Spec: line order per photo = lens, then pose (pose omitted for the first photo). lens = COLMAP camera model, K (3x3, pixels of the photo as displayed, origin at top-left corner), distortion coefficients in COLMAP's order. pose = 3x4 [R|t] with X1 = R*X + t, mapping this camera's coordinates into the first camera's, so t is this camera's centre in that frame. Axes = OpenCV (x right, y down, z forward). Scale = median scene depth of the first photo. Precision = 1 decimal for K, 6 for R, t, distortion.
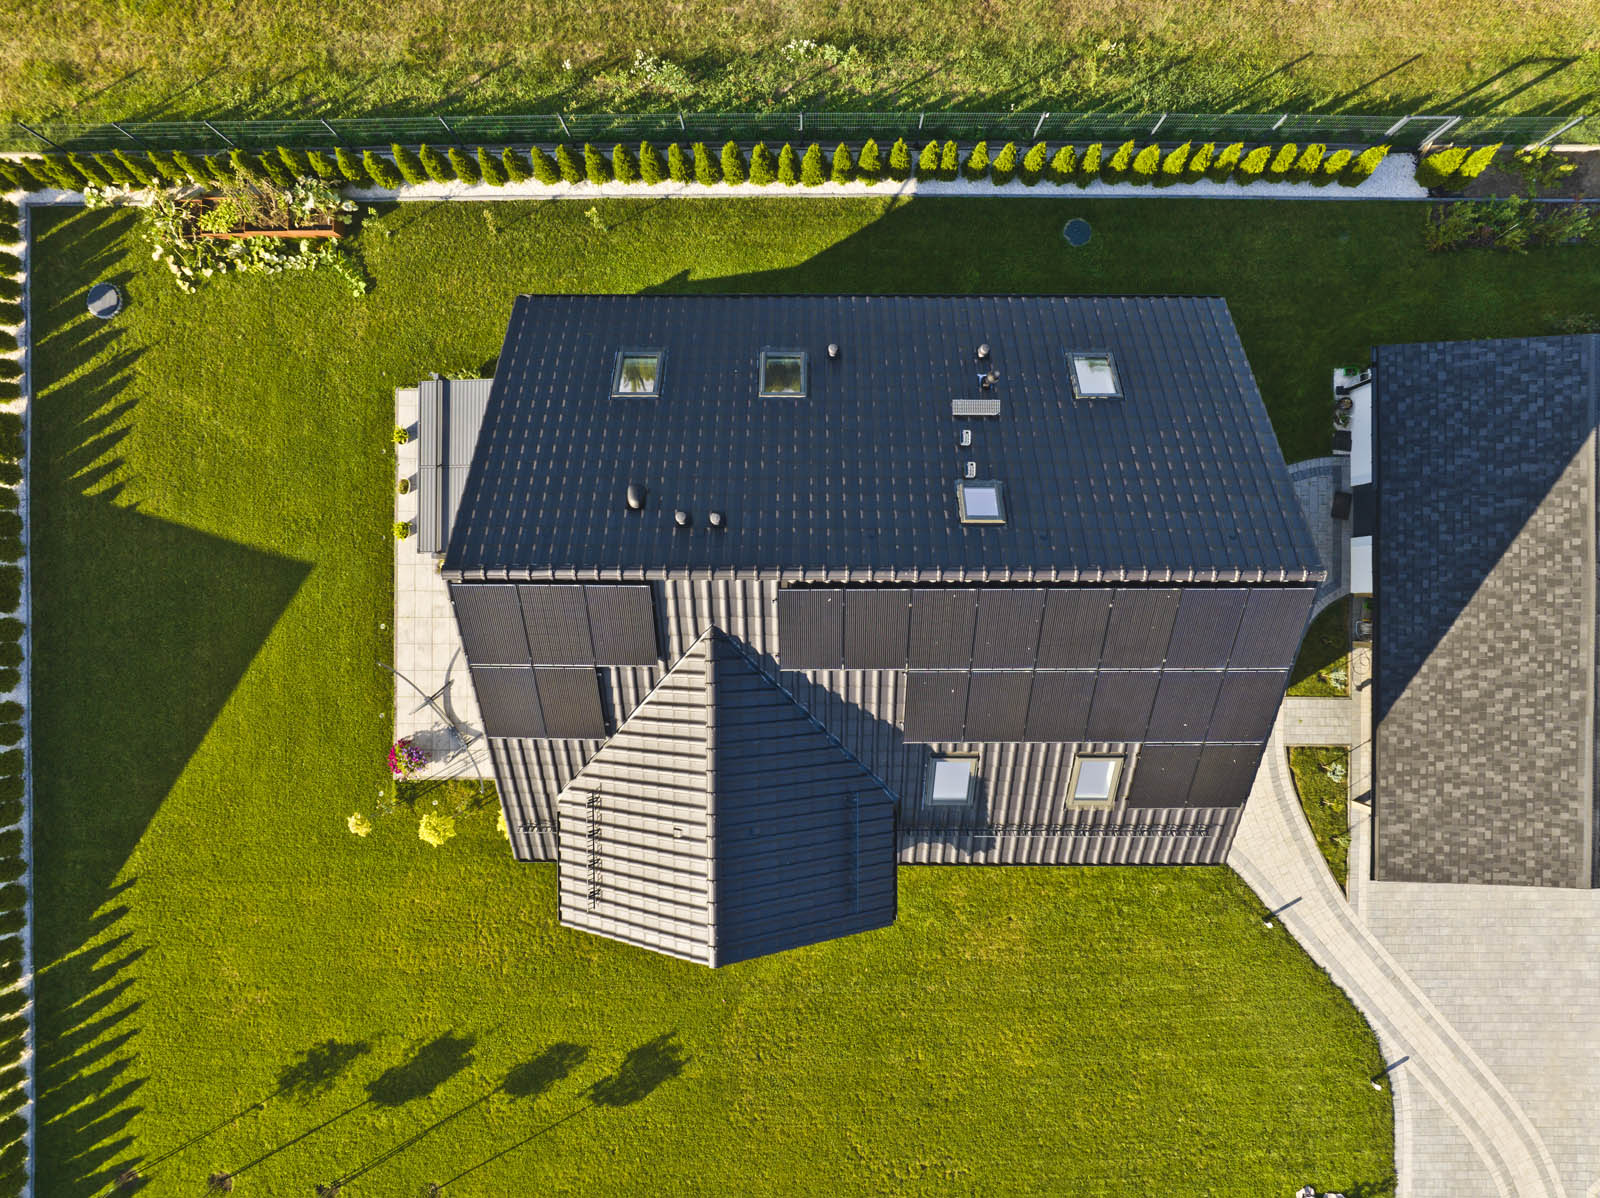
lens RADIAL K [[1121.1, 0, 800.0], [0, 1121.1, 599.0], [0, 0, 1]] dist [-0.056327, 0.025490]
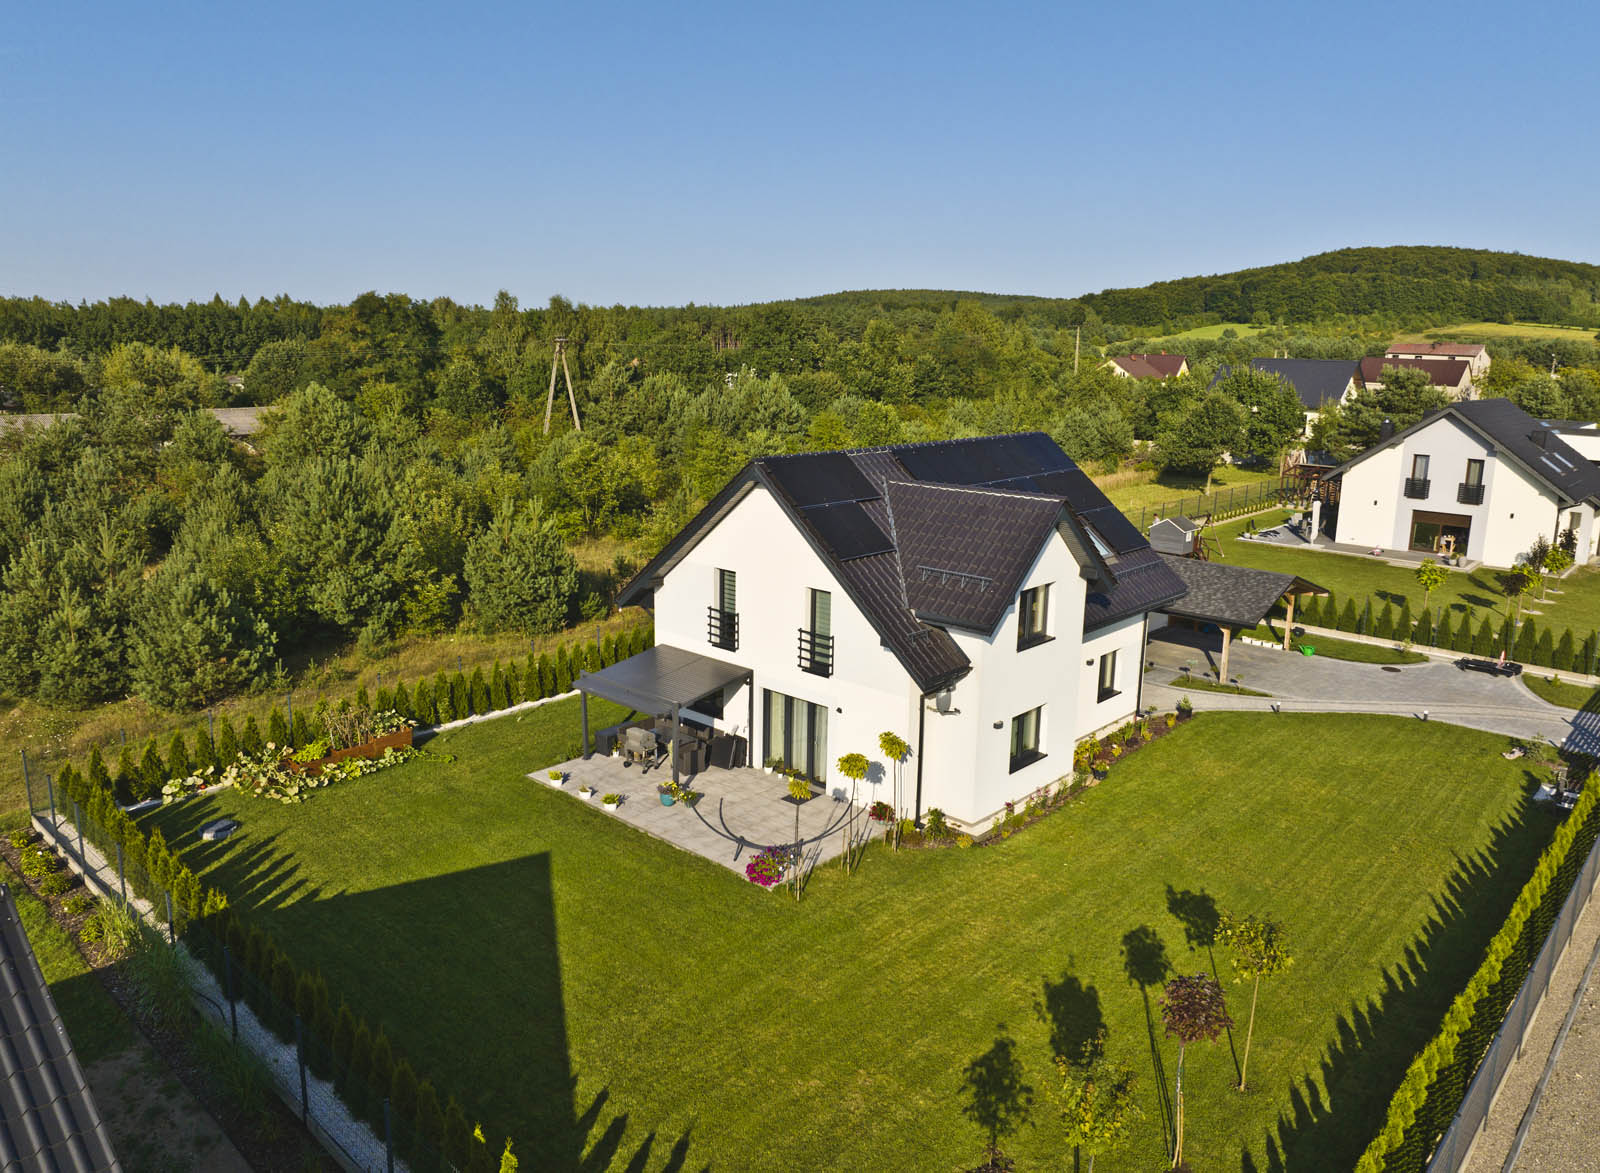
lens RADIAL K [[1125.8, 0, 793.8], [0, 1125.8, 572.2], [0, 0, 1]] dist [-0.041759, 0.003087]
pose [[0.680249, -0.126008, 0.722068, -1.002189], [0.732103, 0.164992, -0.660910, 0.754070], [-0.035856, 0.978212, 0.204487, 0.564879]]
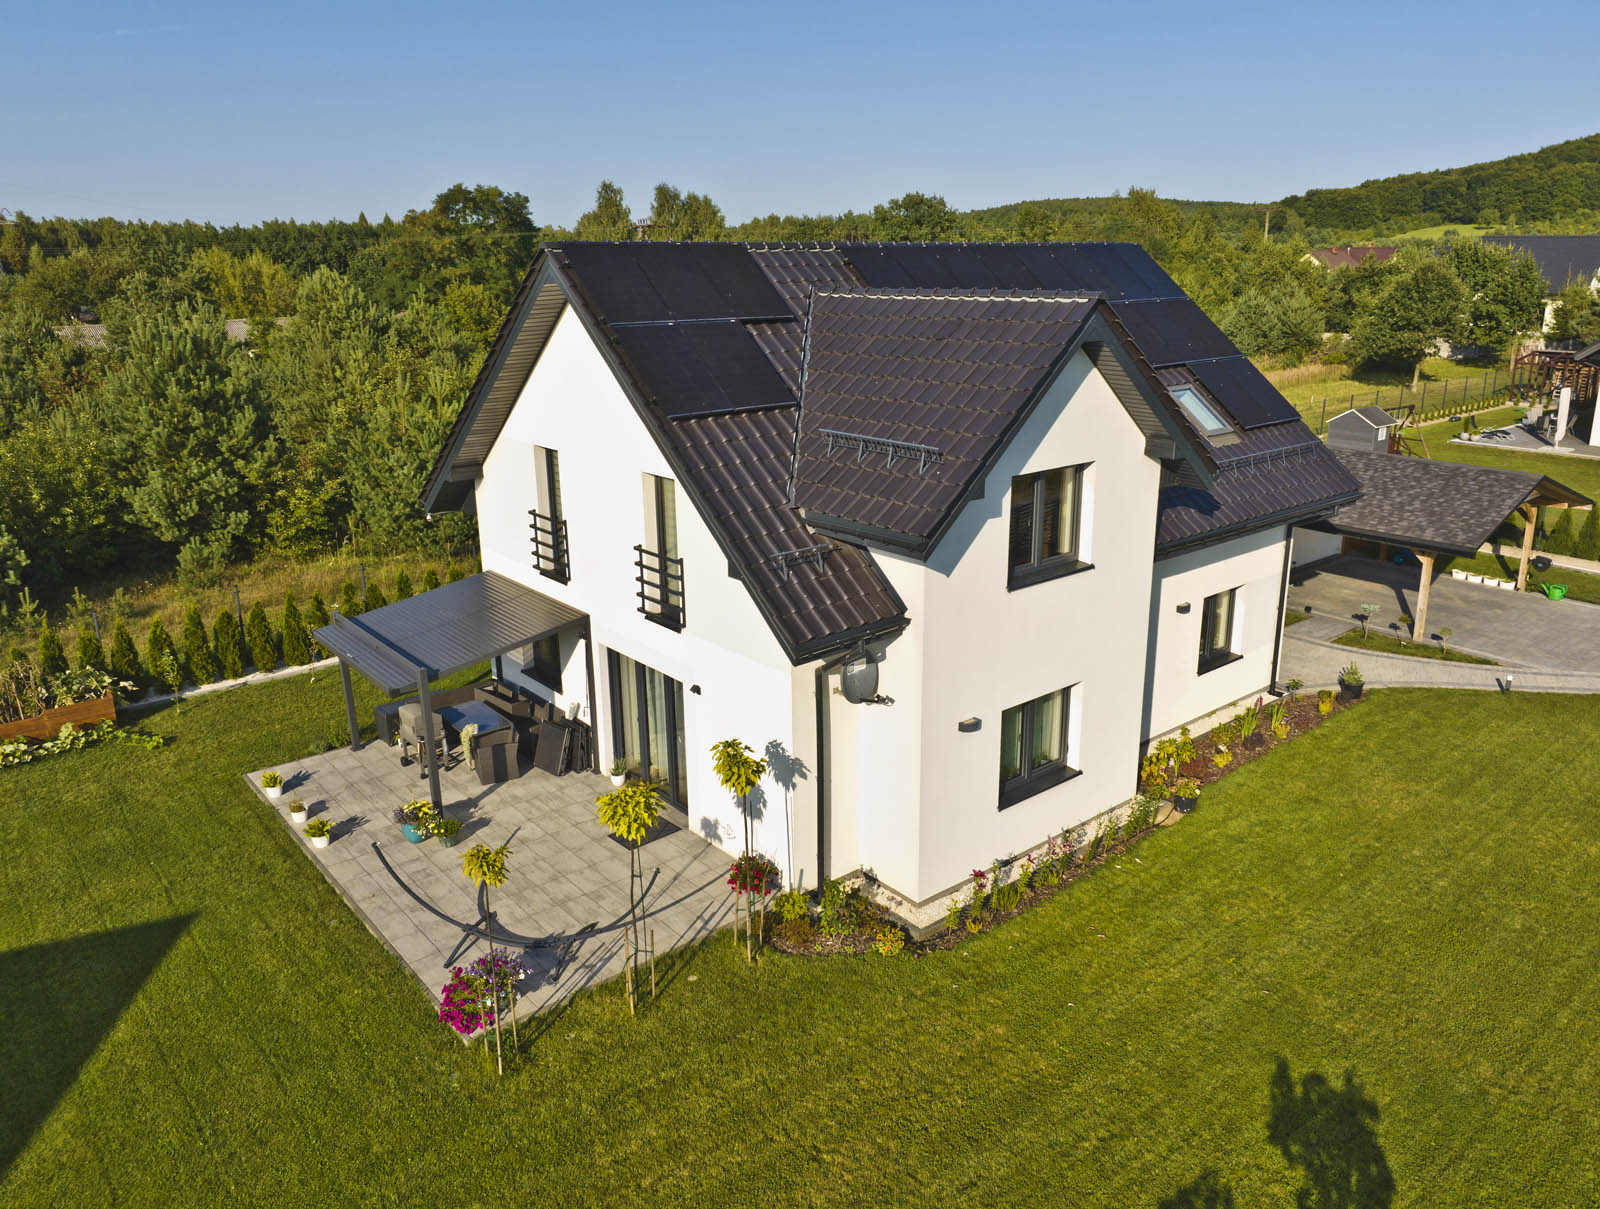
lens RADIAL K [[1161.8, 0, 824.7], [0, 1161.8, 580.5], [0, 0, 1]] dist [-0.068064, 0.040494]
pose [[0.764191, -0.167990, 0.622729, -0.528960], [0.644872, 0.217470, -0.732698, 0.584979], [-0.012339, 0.961502, 0.274521, 0.685379]]
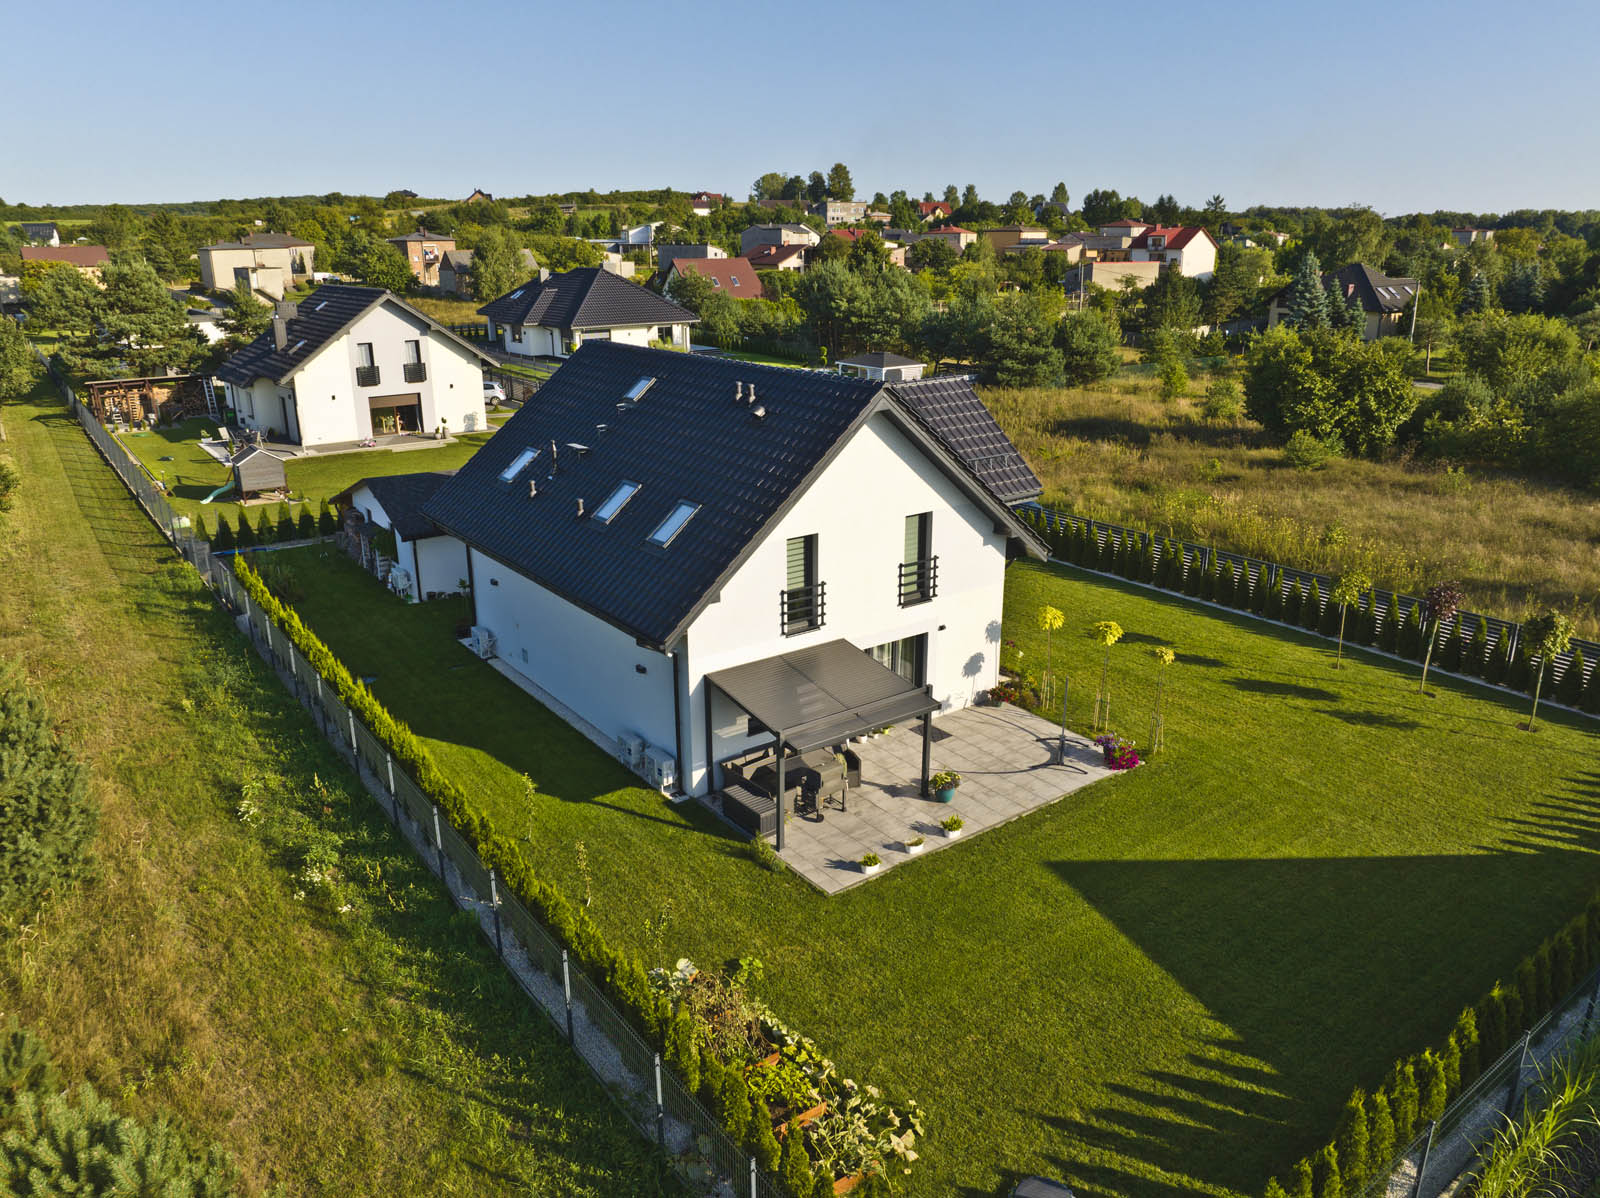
lens RADIAL K [[1121.1, 0, 800.0], [0, 1121.1, 599.0], [0, 0, 1]] dist [-0.056327, 0.025490]
pose [[-0.597187, -0.234044, 0.767197, -0.933394], [0.802101, -0.173328, 0.571481, -0.641275], [-0.000775, 0.956651, 0.291236, 0.582570]]
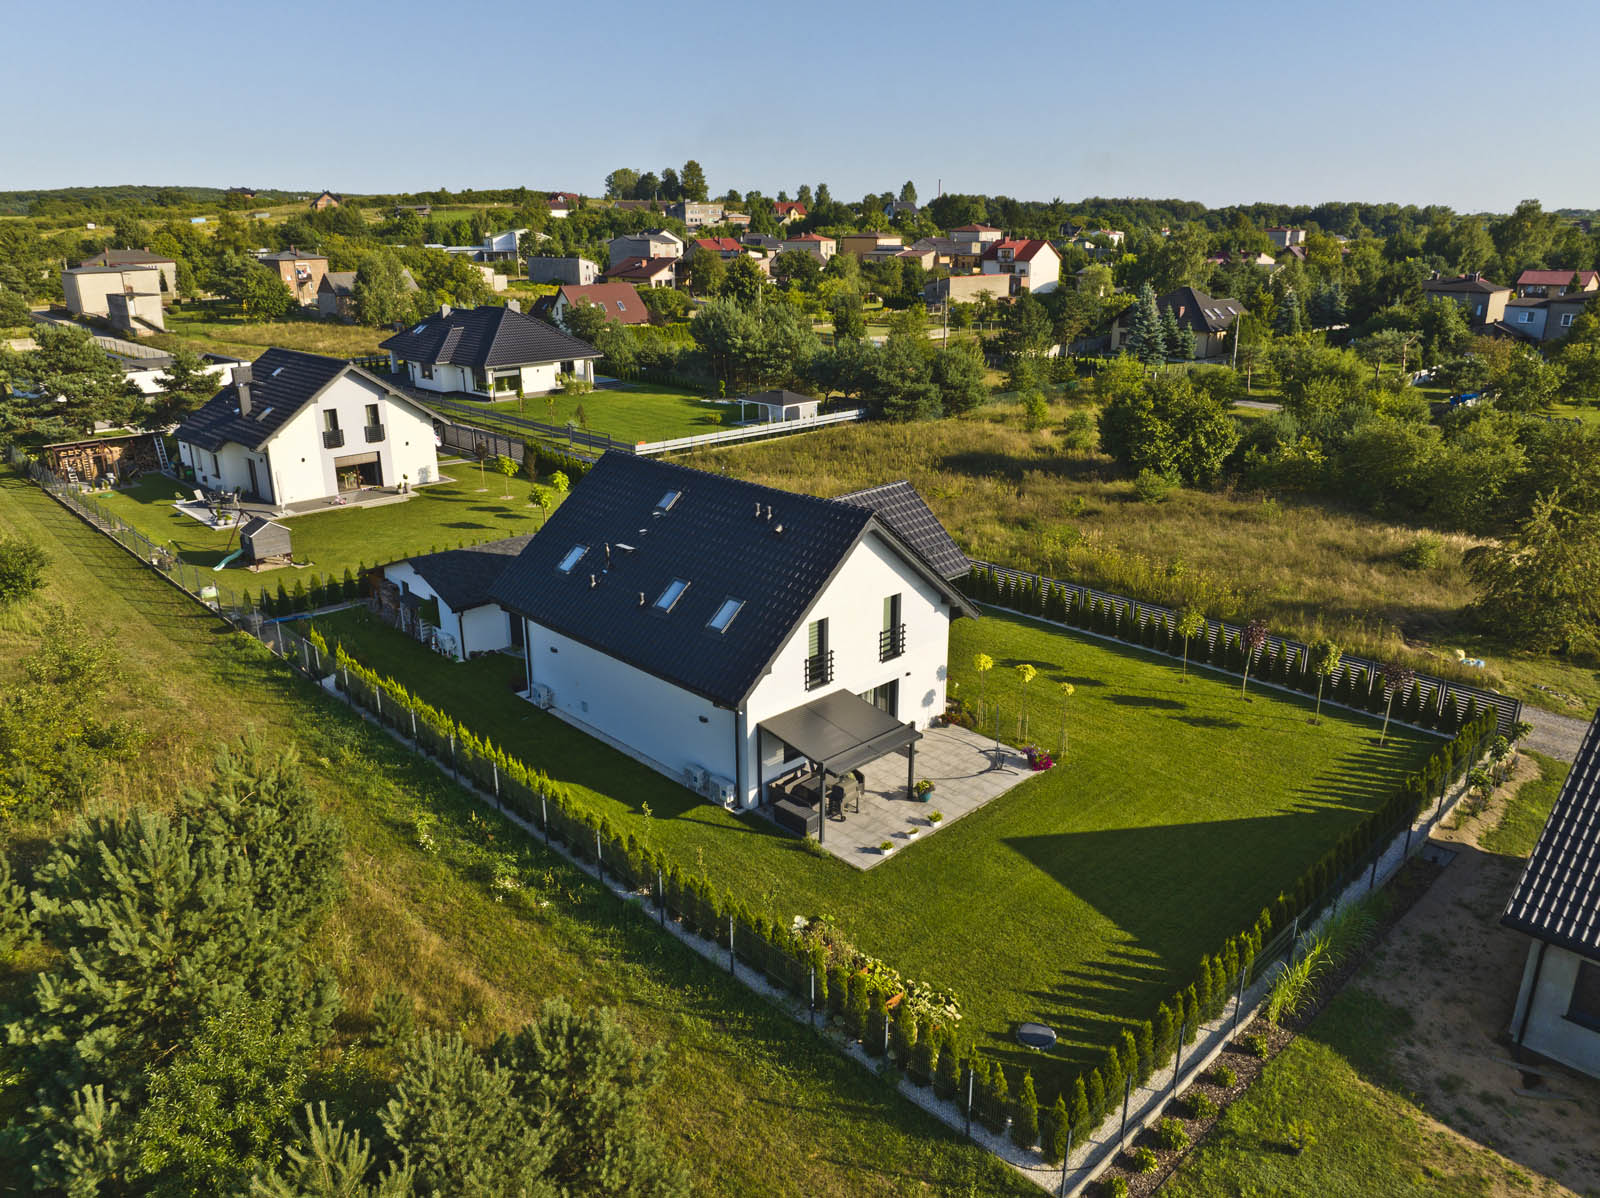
lens RADIAL K [[1116.5, 0, 800.0], [0, 1116.5, 599.0], [0, 0, 1]] dist [-0.038733, -0.001137]
pose [[-0.695774, -0.215346, 0.685219, -1.088469], [0.718258, -0.211368, 0.662895, -0.984760], [0.002082, 0.953389, 0.301738, 0.380156]]
